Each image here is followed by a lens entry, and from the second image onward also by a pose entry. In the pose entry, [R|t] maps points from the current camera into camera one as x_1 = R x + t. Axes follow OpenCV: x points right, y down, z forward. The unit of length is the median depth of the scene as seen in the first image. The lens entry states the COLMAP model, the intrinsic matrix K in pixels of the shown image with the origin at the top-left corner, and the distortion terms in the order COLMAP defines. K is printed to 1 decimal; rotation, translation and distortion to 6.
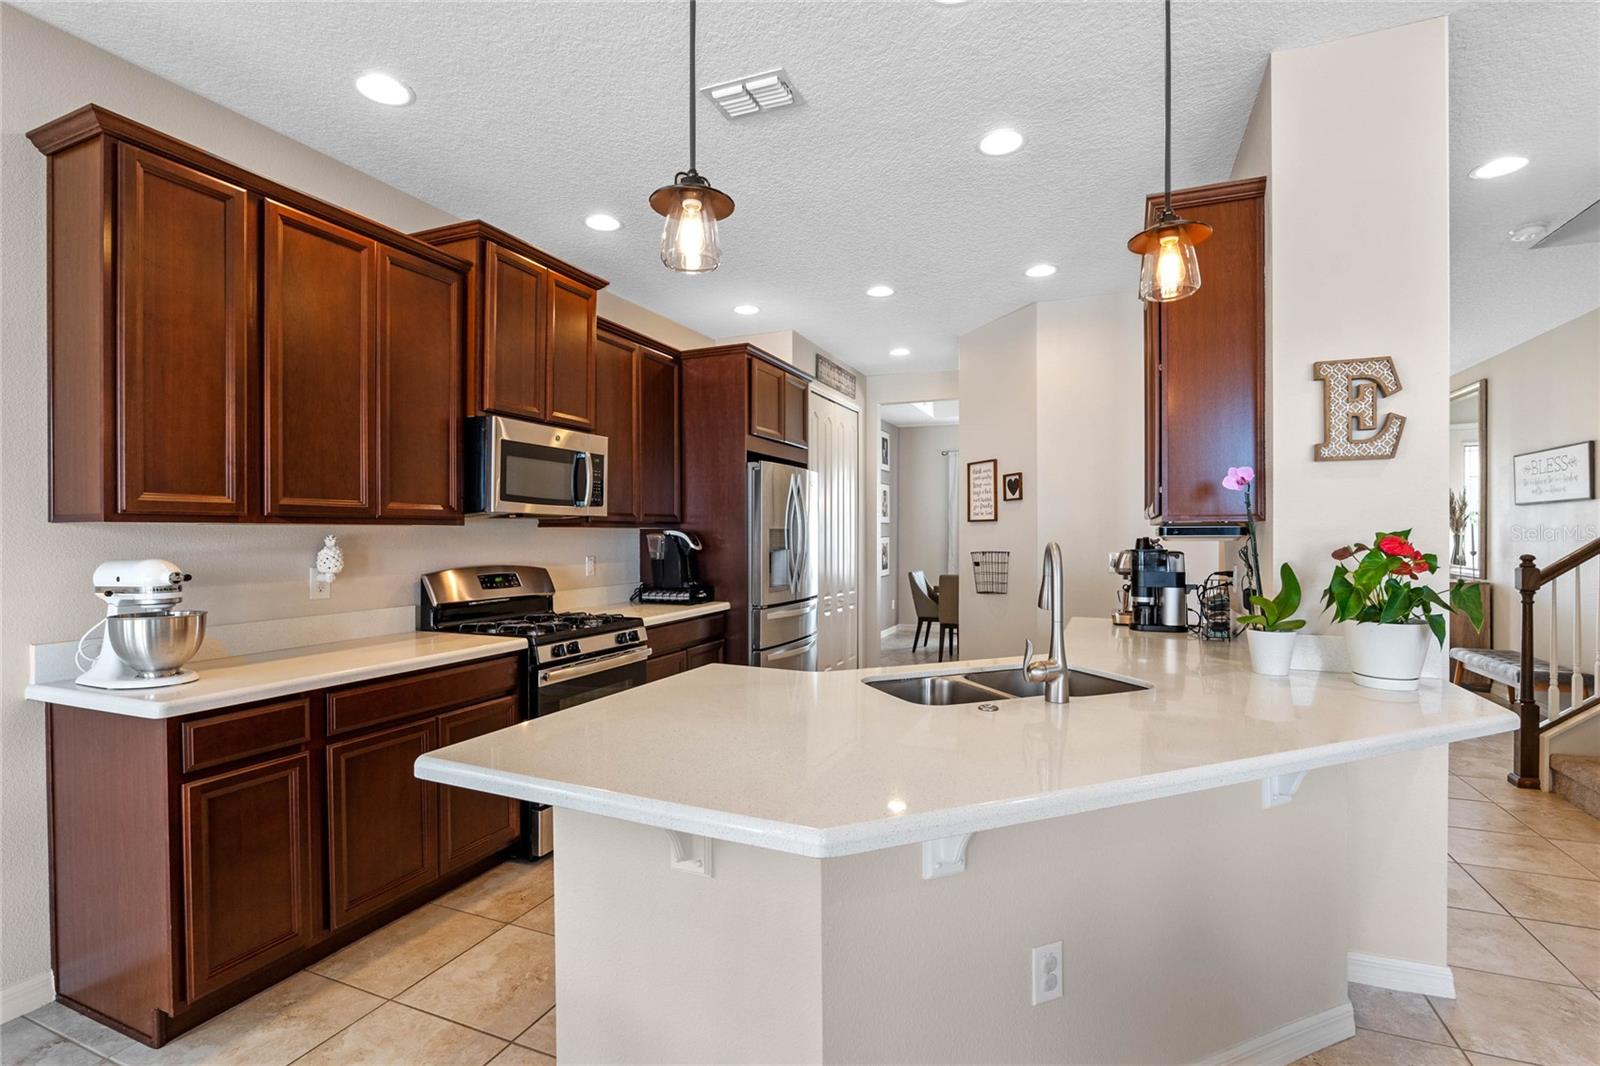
lens RADIAL K [[746.4, 0, 795.9], [0, 746.4, 534.6], [0, 0, 1]] dist [-0.020780, 0.005827]
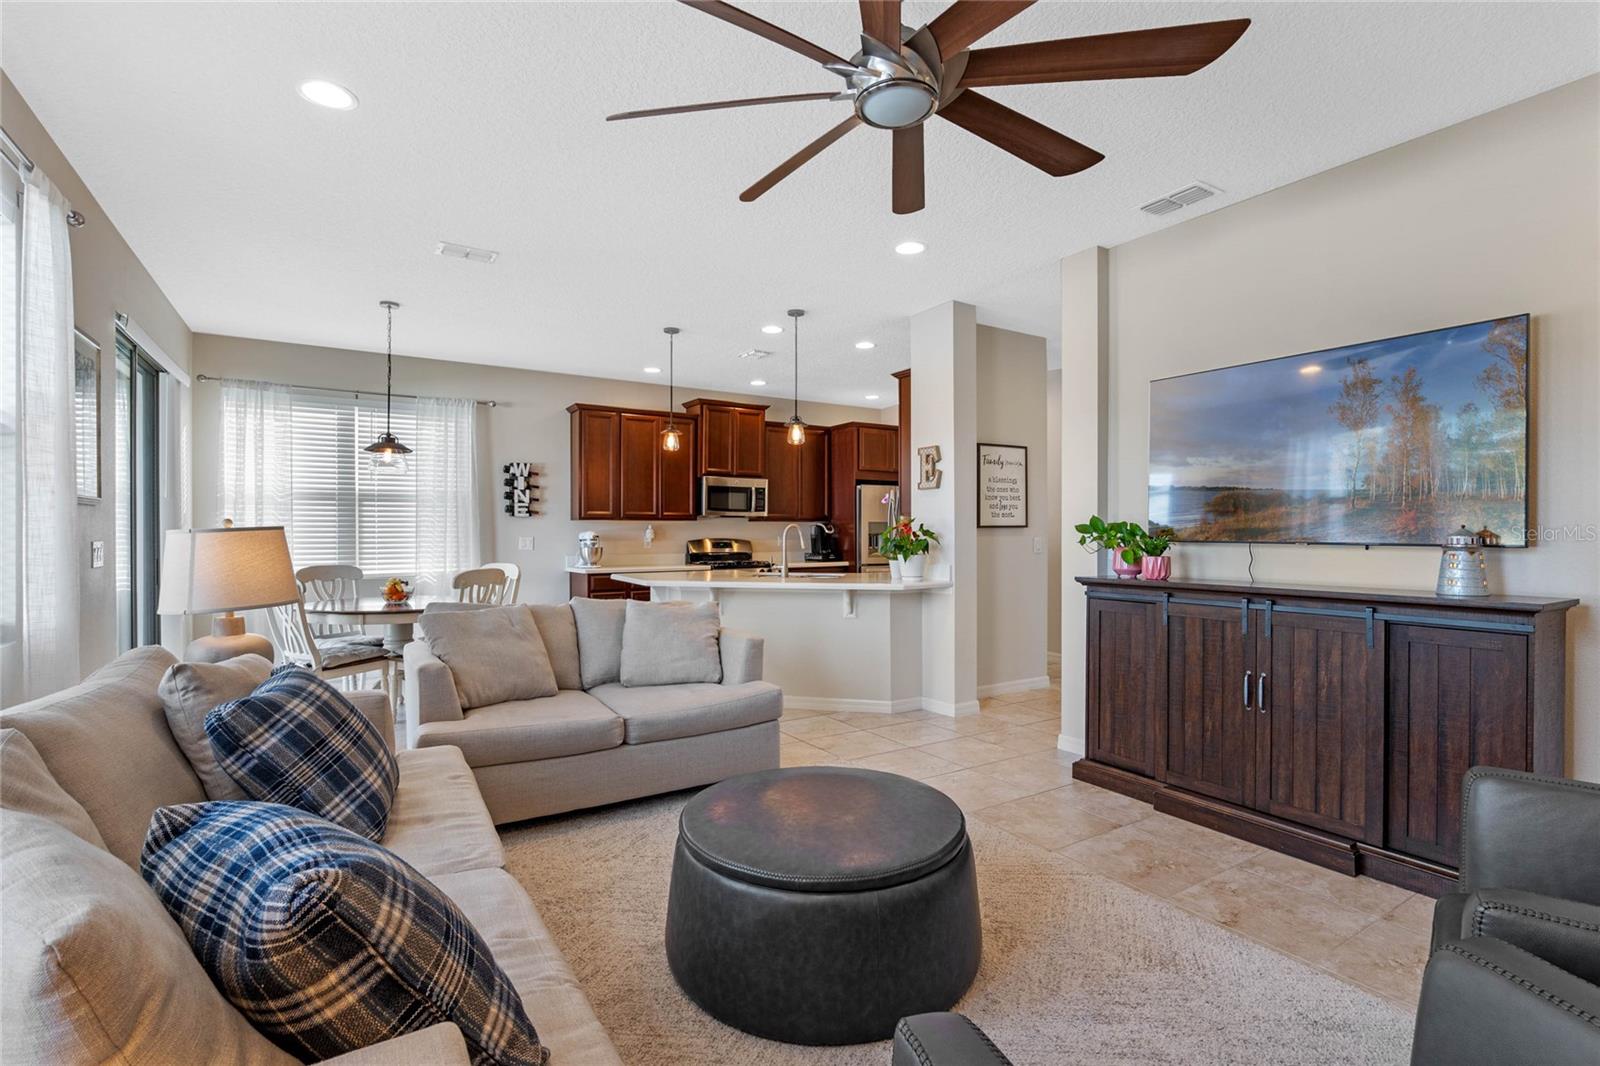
lens RADIAL K [[746.4, 0, 798.5], [0, 746.4, 534.4], [0, 0, 1]] dist [-0.020780, 0.005827]
pose [[0.820942, 0.004206, -0.570996, 1.704717], [-0.002068, 0.999988, 0.004393, 0.030069], [0.571008, -0.002426, 0.820941, -1.154182]]
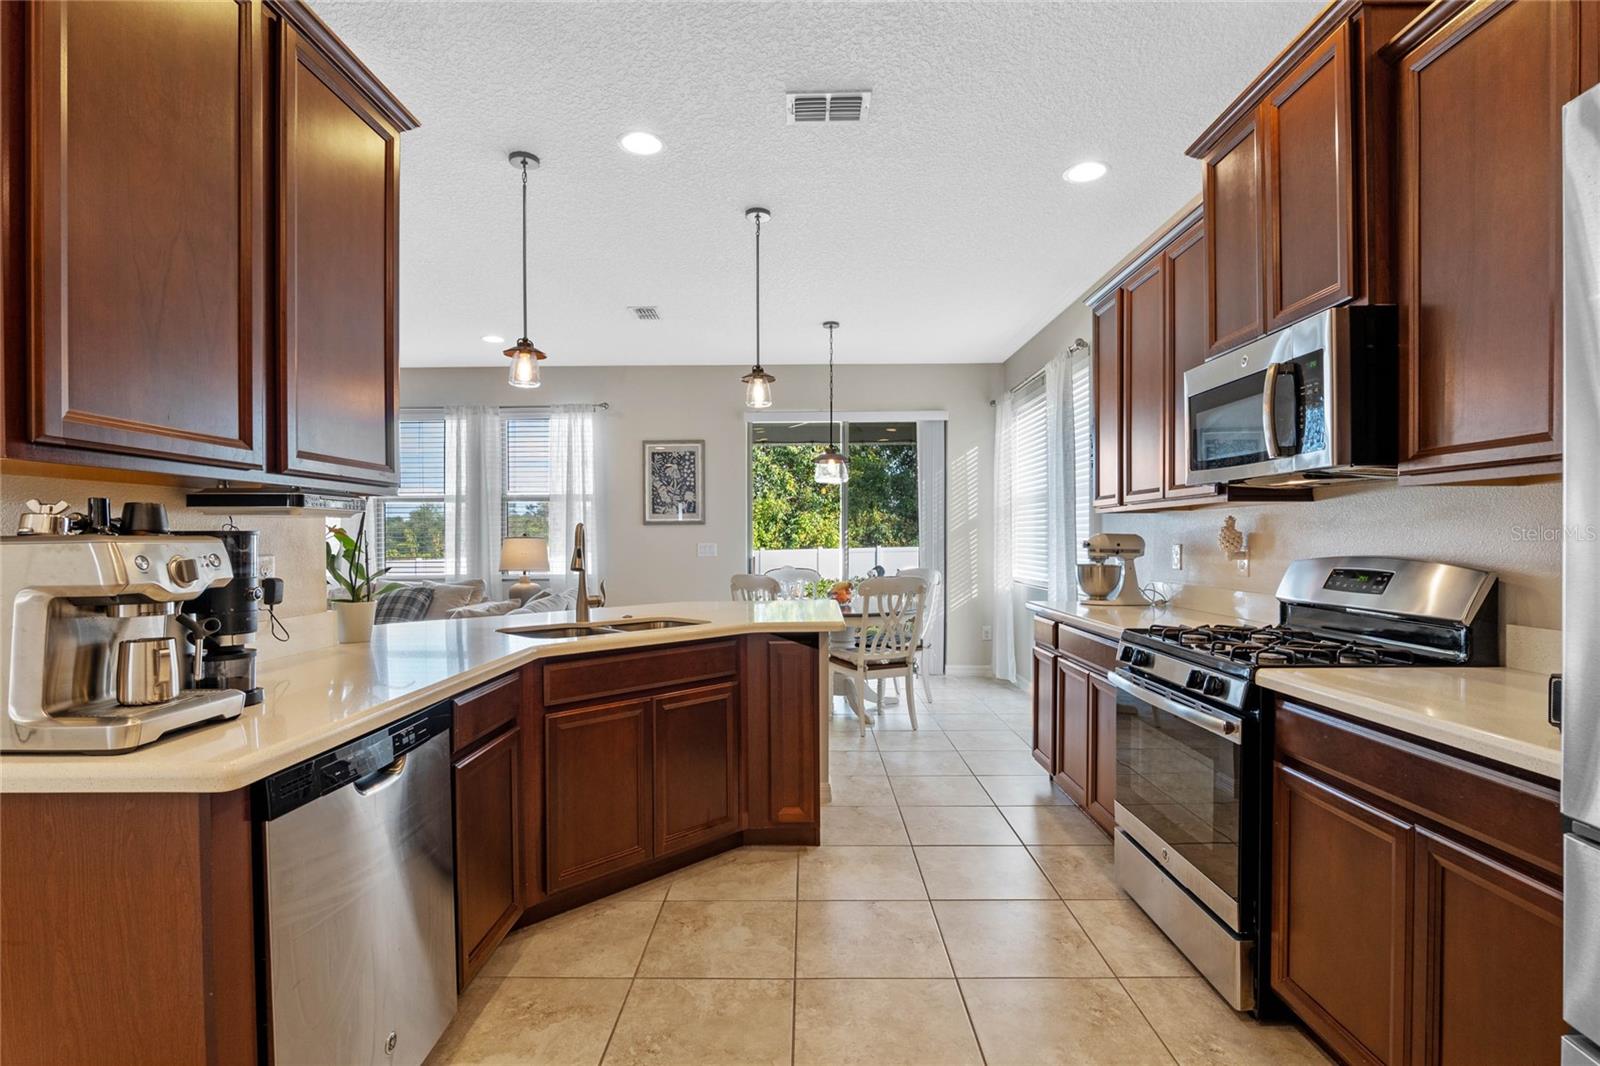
lens RADIAL K [[746.4, 0, 796.2], [0, 746.4, 545.9], [0, 0, 1]] dist [-0.020780, 0.005827]
pose [[-0.926697, 0.013269, -0.375575, 0.419584], [0.008123, 0.999850, 0.015282, 0.023490], [0.375722, 0.011111, -0.926666, 2.162053]]
